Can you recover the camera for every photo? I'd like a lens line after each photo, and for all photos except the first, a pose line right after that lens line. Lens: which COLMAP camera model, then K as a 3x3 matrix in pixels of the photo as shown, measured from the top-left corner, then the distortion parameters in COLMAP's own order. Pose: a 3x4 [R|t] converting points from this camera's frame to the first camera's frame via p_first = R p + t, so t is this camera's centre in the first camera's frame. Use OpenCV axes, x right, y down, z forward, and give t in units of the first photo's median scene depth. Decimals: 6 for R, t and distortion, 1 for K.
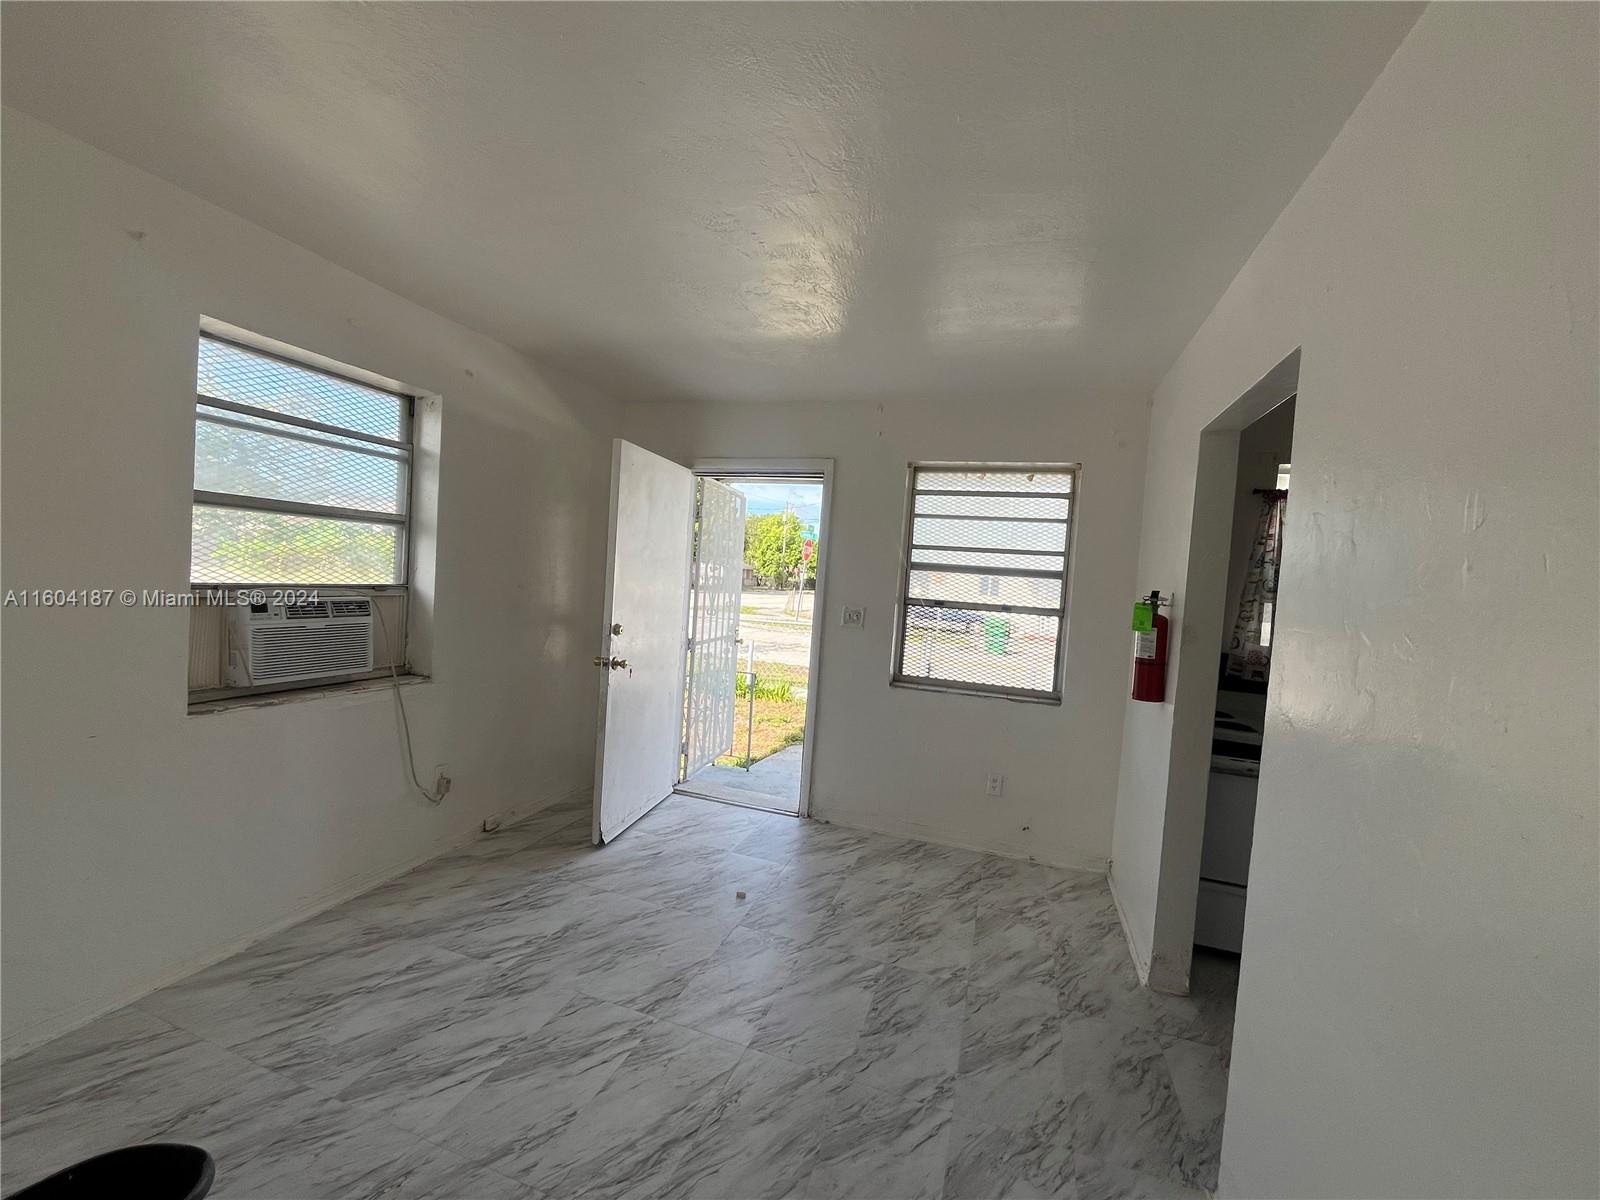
lens RADIAL K [[649.6, 0, 796.5], [0, 649.6, 602.3], [0, 0, 1]] dist [-0.002420, 0.000118]
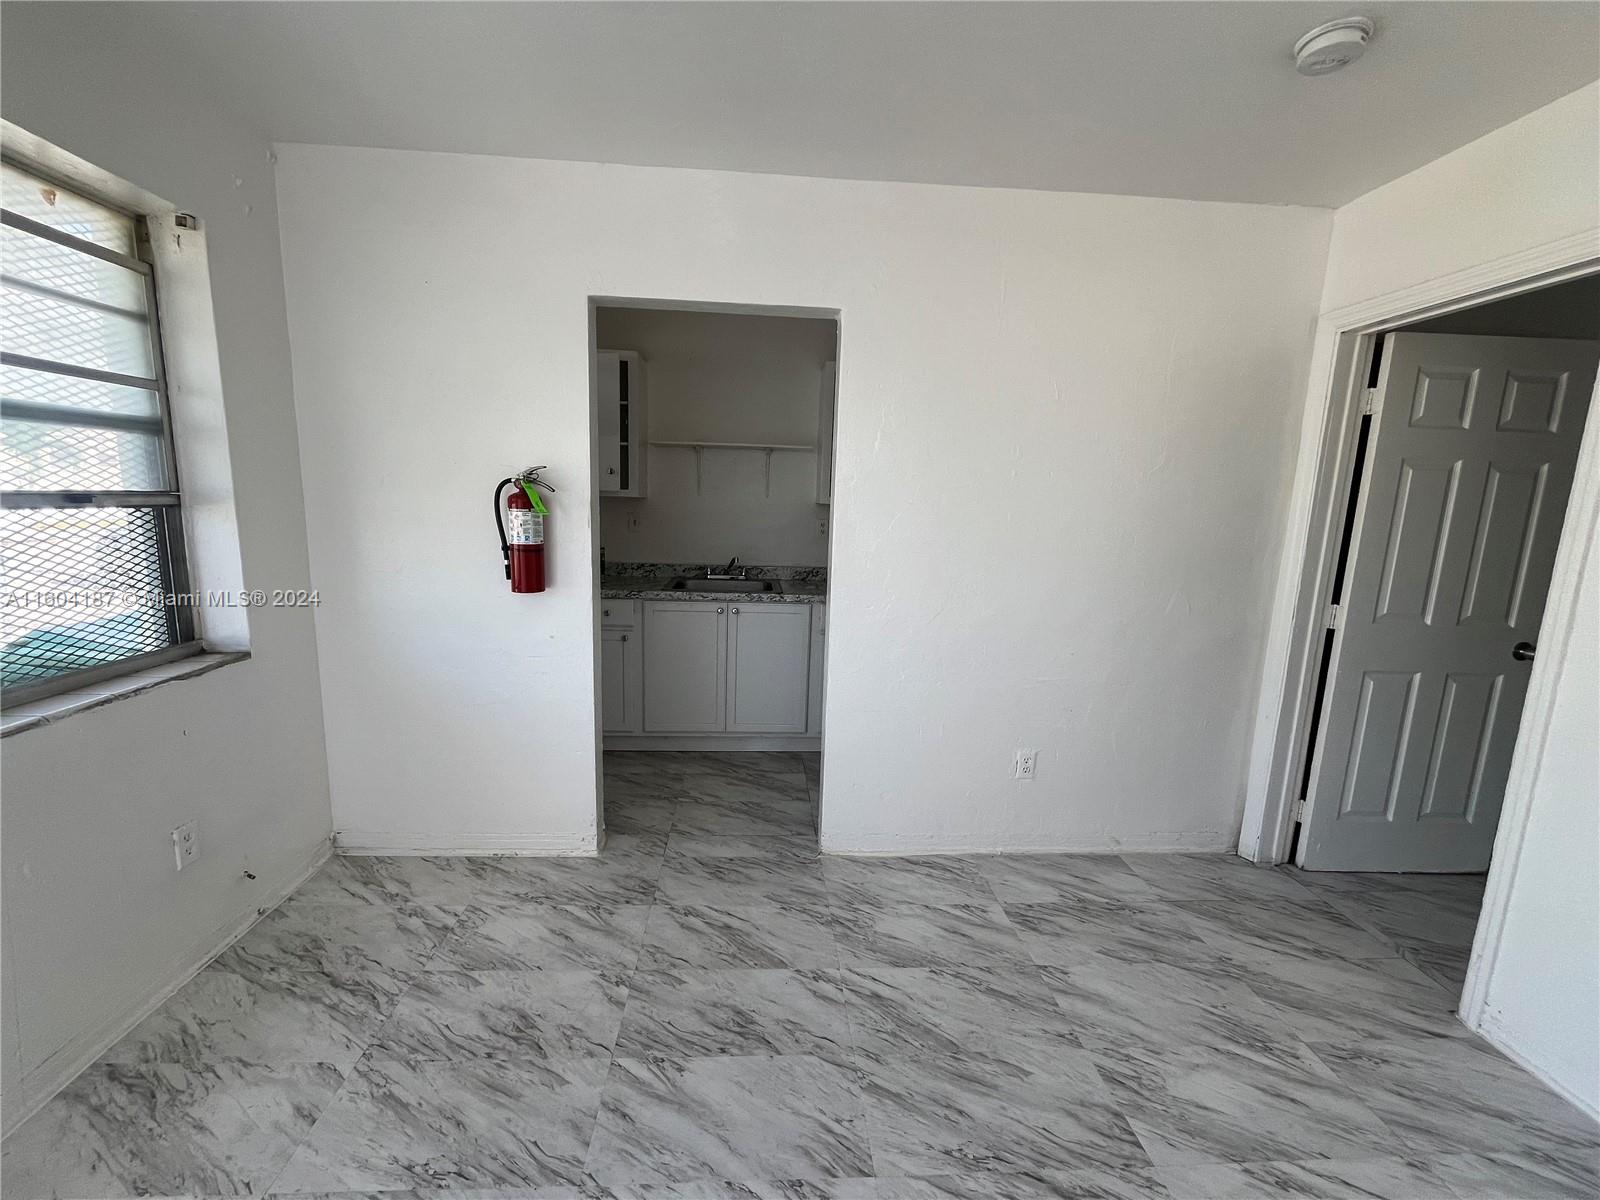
lens RADIAL K [[649.6, 0, 796.5], [0, 649.6, 602.3], [0, 0, 1]] dist [-0.002420, 0.000118]
pose [[-0.374574, -0.226459, 0.899117, -0.465738], [-0.021461, 0.971572, 0.235768, -0.059971], [-0.926949, 0.069017, -0.368786, 1.143881]]
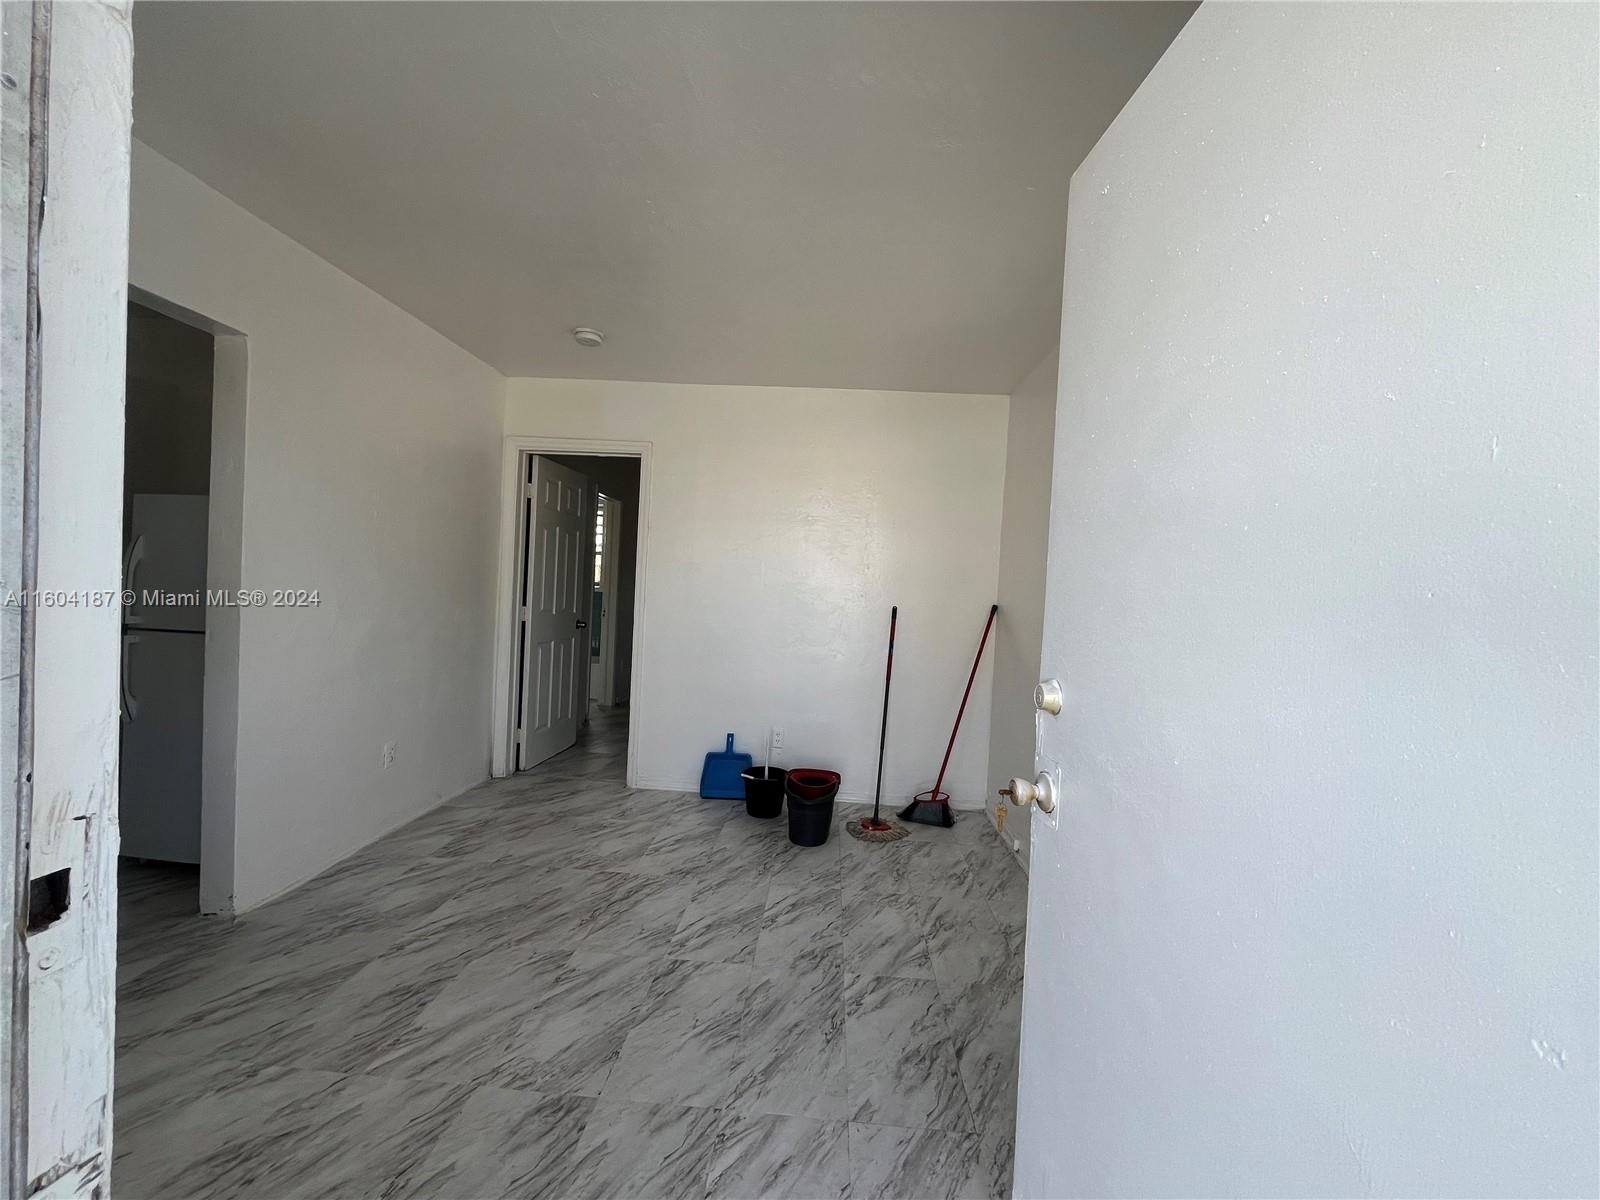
lens RADIAL K [[649.6, 0, 796.5], [0, 649.6, 602.3], [0, 0, 1]] dist [-0.002420, 0.000118]
pose [[-0.956569, -0.110733, -0.269654, -0.064001], [-0.126997, 0.990945, 0.043579, -0.008836], [0.262387, 0.075932, -0.961971, 1.894831]]
